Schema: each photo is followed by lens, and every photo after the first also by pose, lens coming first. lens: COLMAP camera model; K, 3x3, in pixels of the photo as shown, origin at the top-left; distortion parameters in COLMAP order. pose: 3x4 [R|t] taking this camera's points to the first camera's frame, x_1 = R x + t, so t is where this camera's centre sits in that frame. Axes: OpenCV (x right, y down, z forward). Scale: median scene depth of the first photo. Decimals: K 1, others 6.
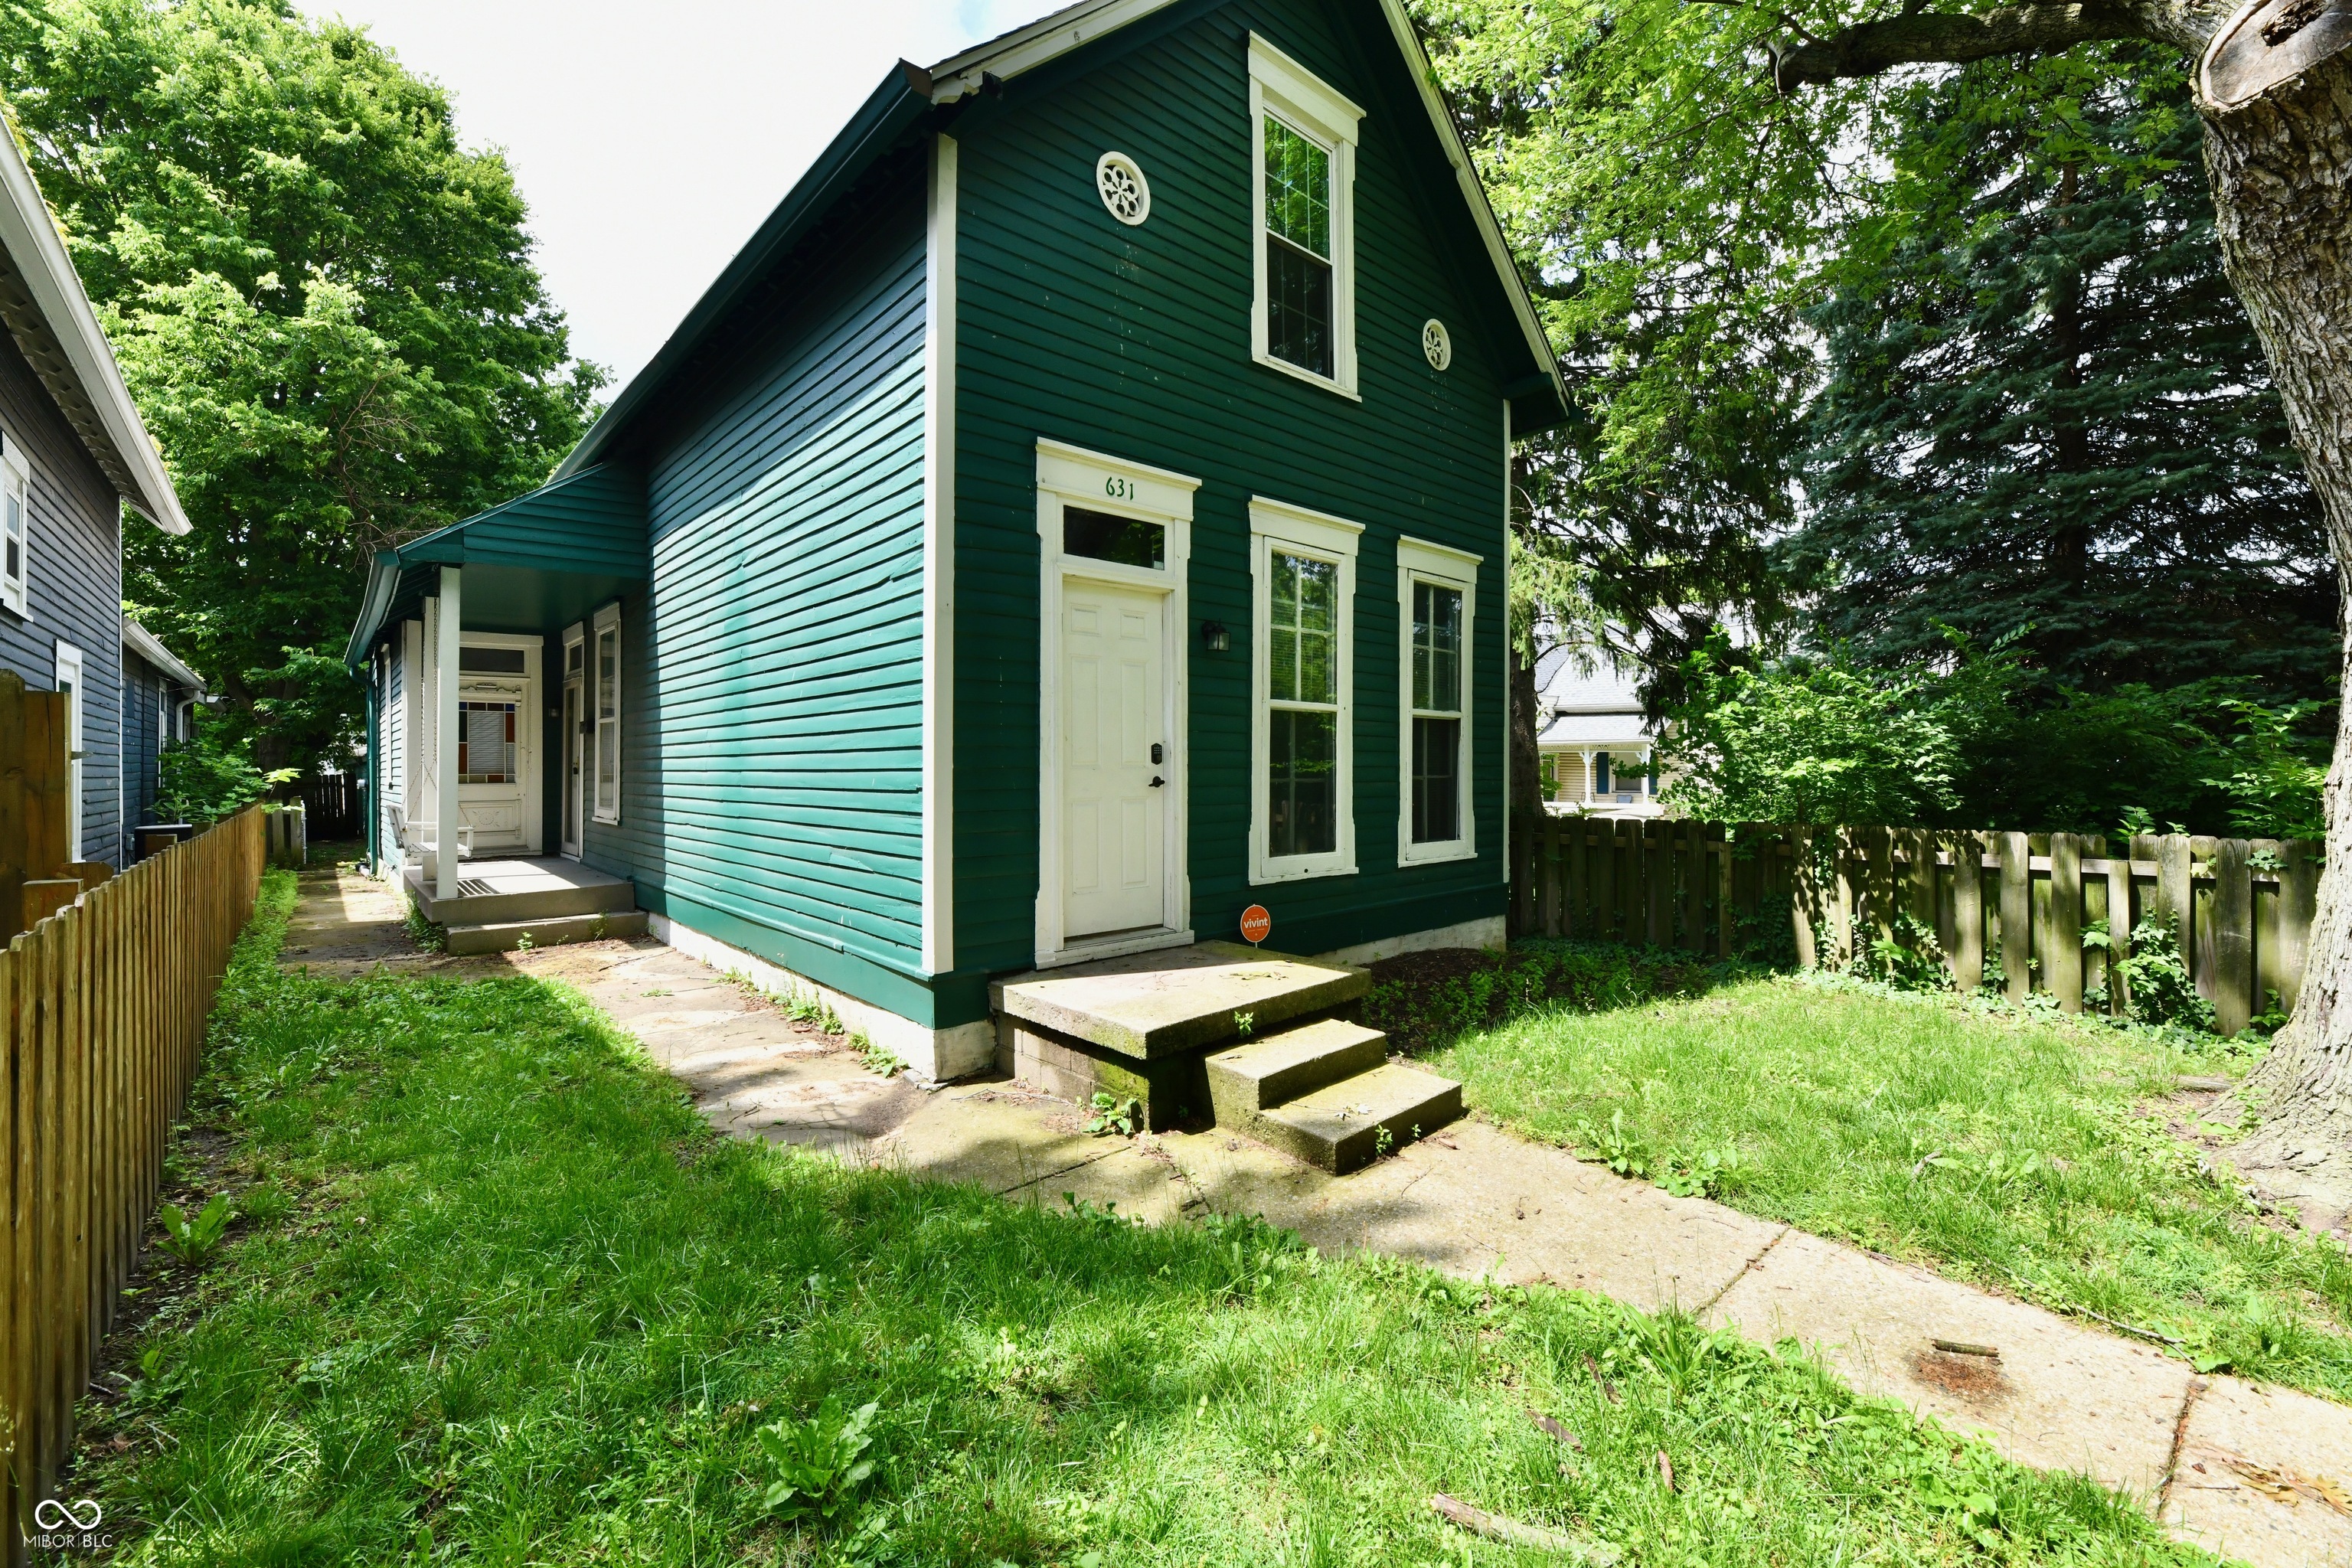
lens RADIAL K [[968.4, 0, 1185.0], [0, 968.4, 772.2], [0, 0, 1]] dist [0.000838, -0.002445]
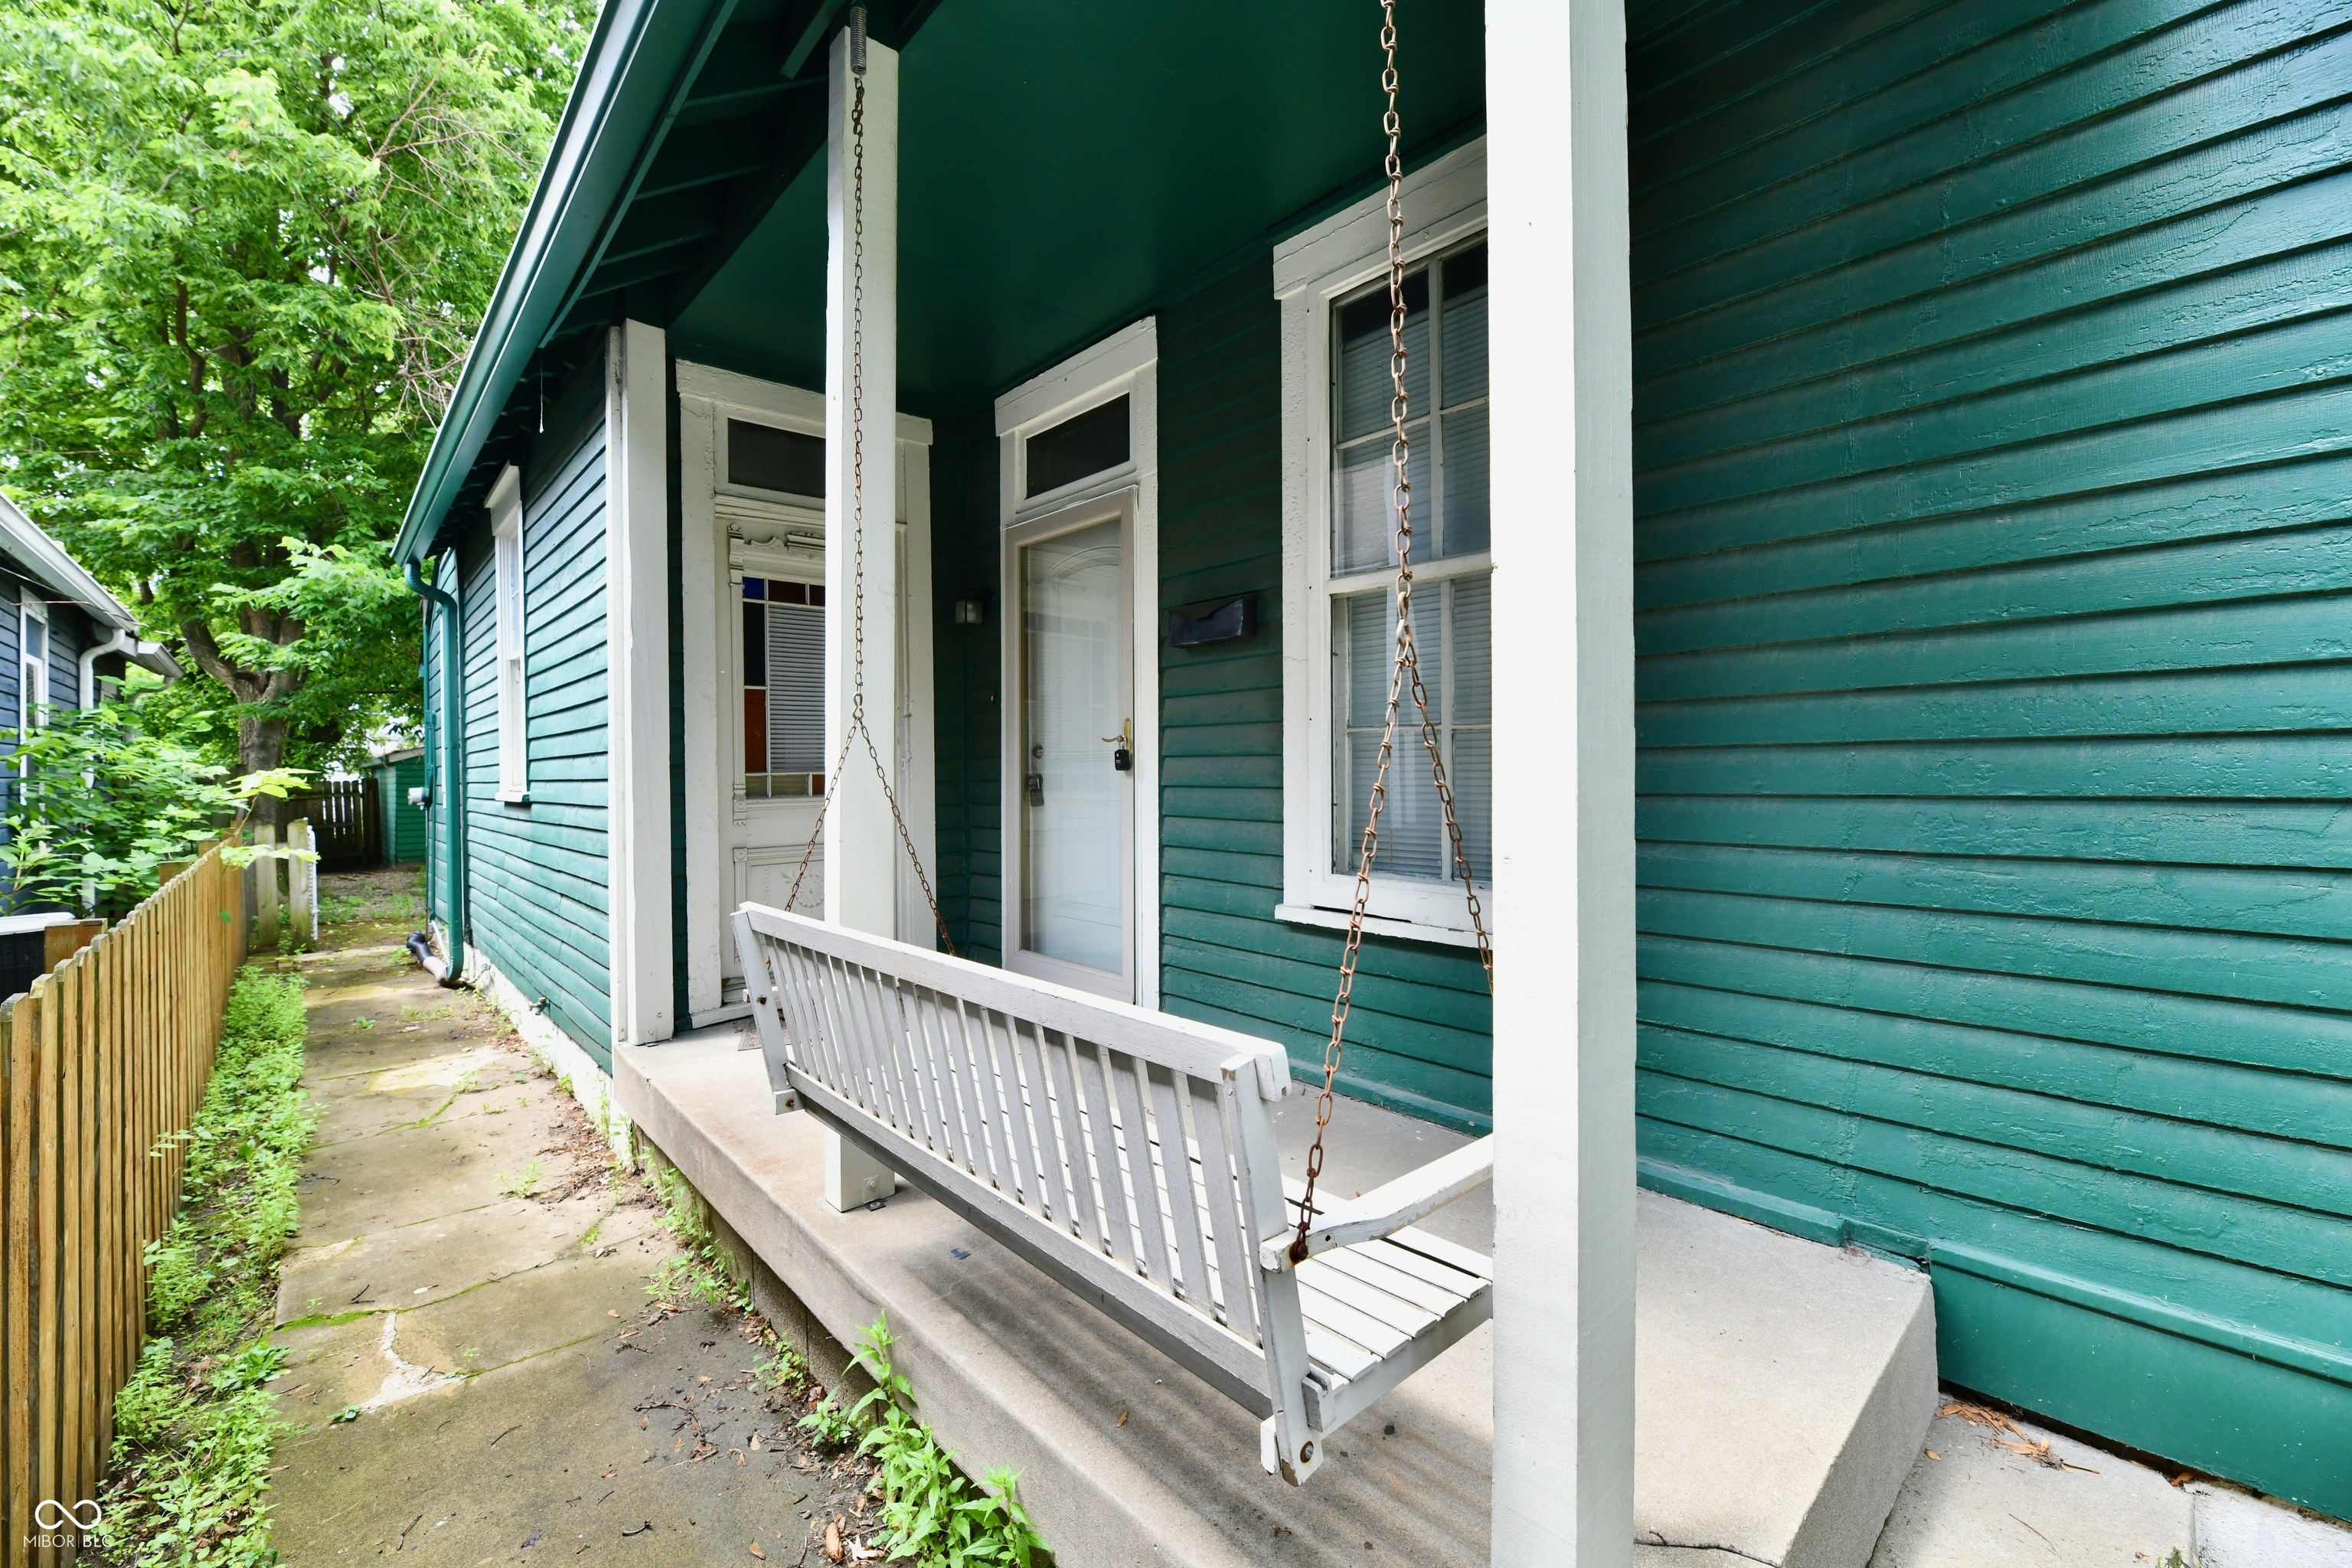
lens RADIAL K [[968.4, 0, 1163.3], [0, 968.4, 770.8], [0, 0, 1]] dist [0.000838, -0.002445]
pose [[0.999933, -0.006121, -0.009819, -0.441682], [0.006065, 0.999965, -0.005713, 0.003149], [0.009854, 0.005653, 0.999935, 0.476978]]
